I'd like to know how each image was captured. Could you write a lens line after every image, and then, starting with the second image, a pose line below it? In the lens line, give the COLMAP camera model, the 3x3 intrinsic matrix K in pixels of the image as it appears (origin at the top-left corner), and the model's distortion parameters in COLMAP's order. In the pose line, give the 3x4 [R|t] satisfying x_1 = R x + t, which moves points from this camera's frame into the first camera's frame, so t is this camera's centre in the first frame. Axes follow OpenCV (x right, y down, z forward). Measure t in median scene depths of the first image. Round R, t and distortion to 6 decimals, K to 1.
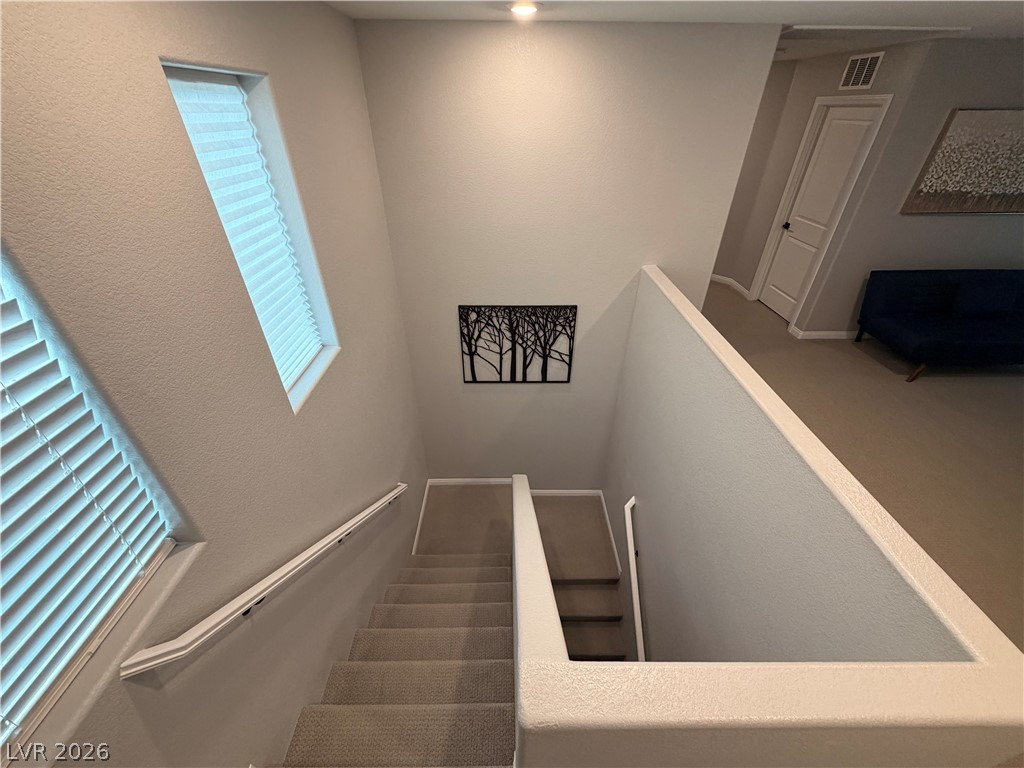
lens RADIAL K [[409.7, 0, 514.3], [0, 409.7, 387.4], [0, 0, 1]] dist [0.004113, -0.000961]
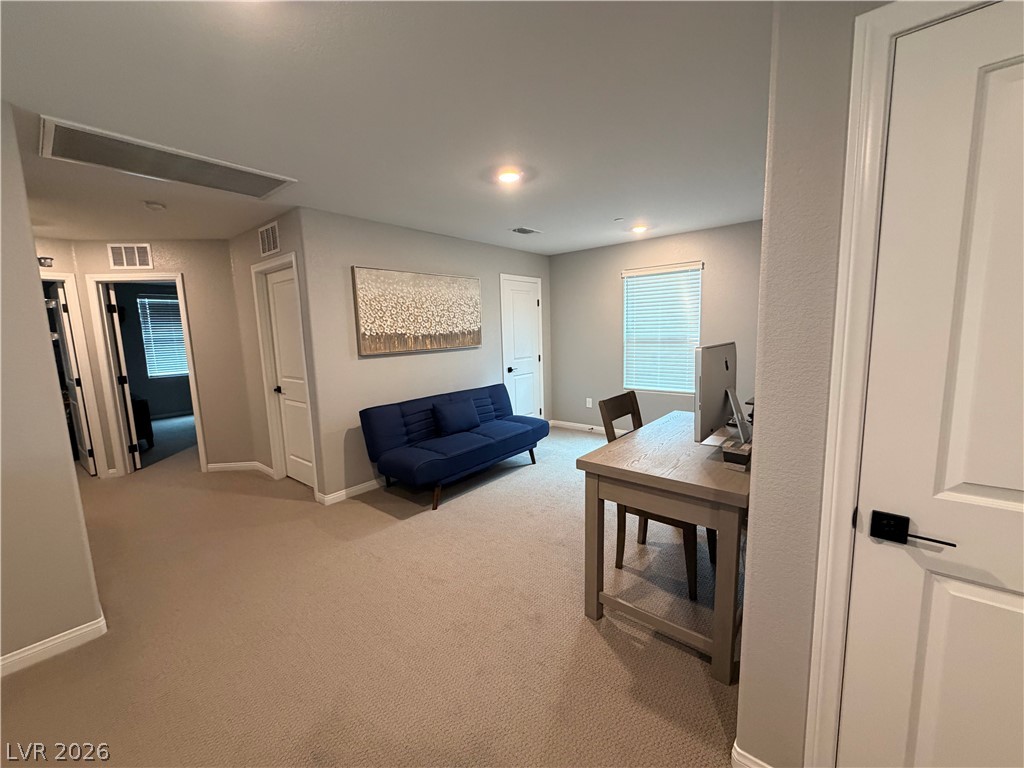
lens RADIAL K [[409.7, 0, 507.4], [0, 409.7, 391.1], [0, 0, 1]] dist [0.004113, -0.000961]
pose [[0.665792, -0.125724, 0.735469, 0.421442], [0.446486, 0.856876, -0.257709, 0.065405], [-0.597805, 0.499957, 0.626635, 0.196935]]
